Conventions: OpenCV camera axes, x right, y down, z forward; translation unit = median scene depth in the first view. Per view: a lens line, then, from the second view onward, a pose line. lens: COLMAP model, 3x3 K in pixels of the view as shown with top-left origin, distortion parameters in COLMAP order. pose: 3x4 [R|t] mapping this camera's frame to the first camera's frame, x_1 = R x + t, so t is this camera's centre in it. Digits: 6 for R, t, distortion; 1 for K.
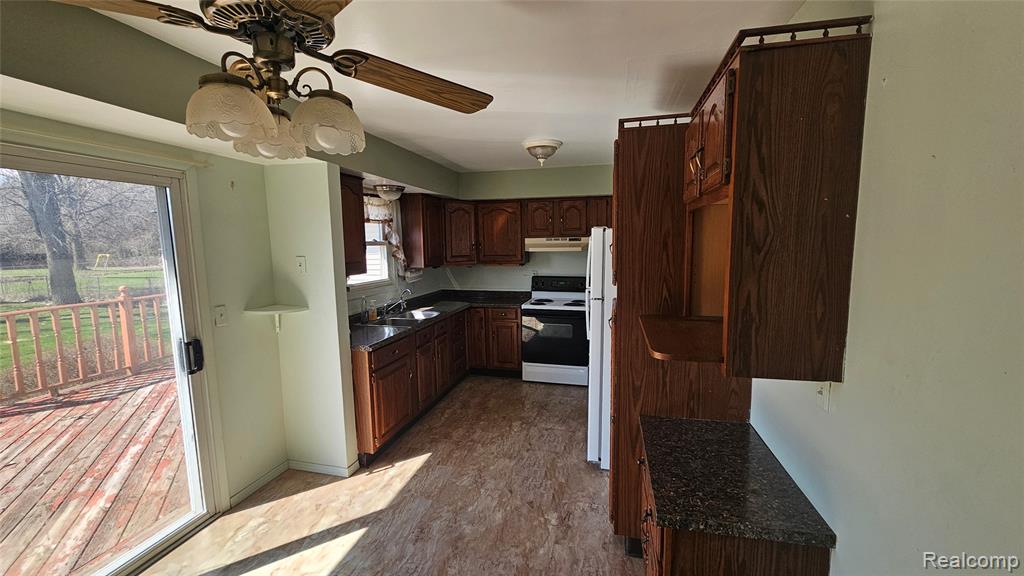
lens RADIAL K [[419.0, 0, 509.7], [0, 419.0, 291.7], [0, 0, 1]] dist [0.002408, 0.000189]
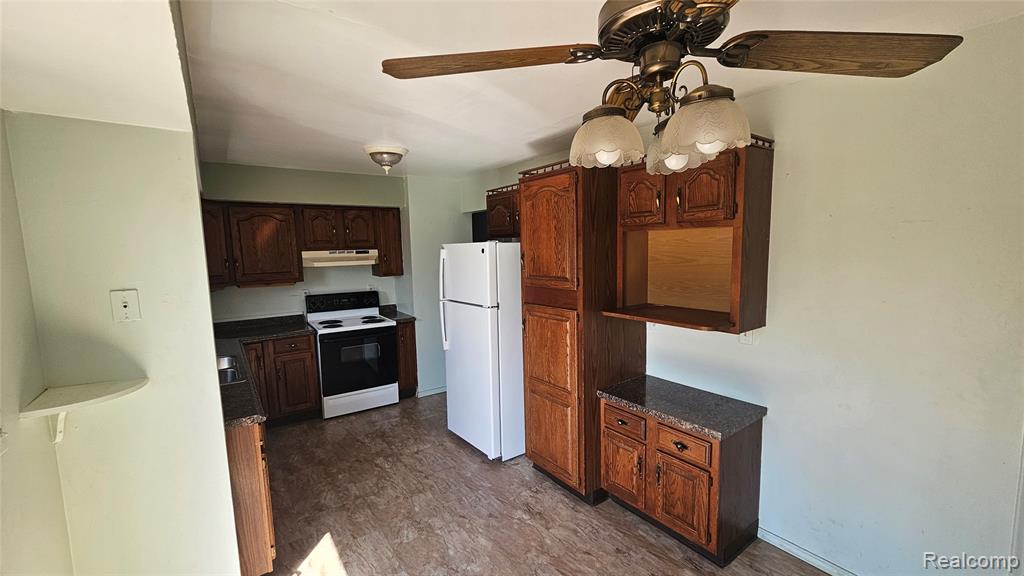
lens RADIAL K [[419.0, 0, 509.7], [0, 419.0, 291.7], [0, 0, 1]] dist [0.002408, 0.000189]
pose [[0.657895, -0.084857, 0.748314, -0.395229], [0.102438, 0.994480, 0.022711, -0.029080], [-0.746110, 0.061714, 0.662956, 0.169535]]
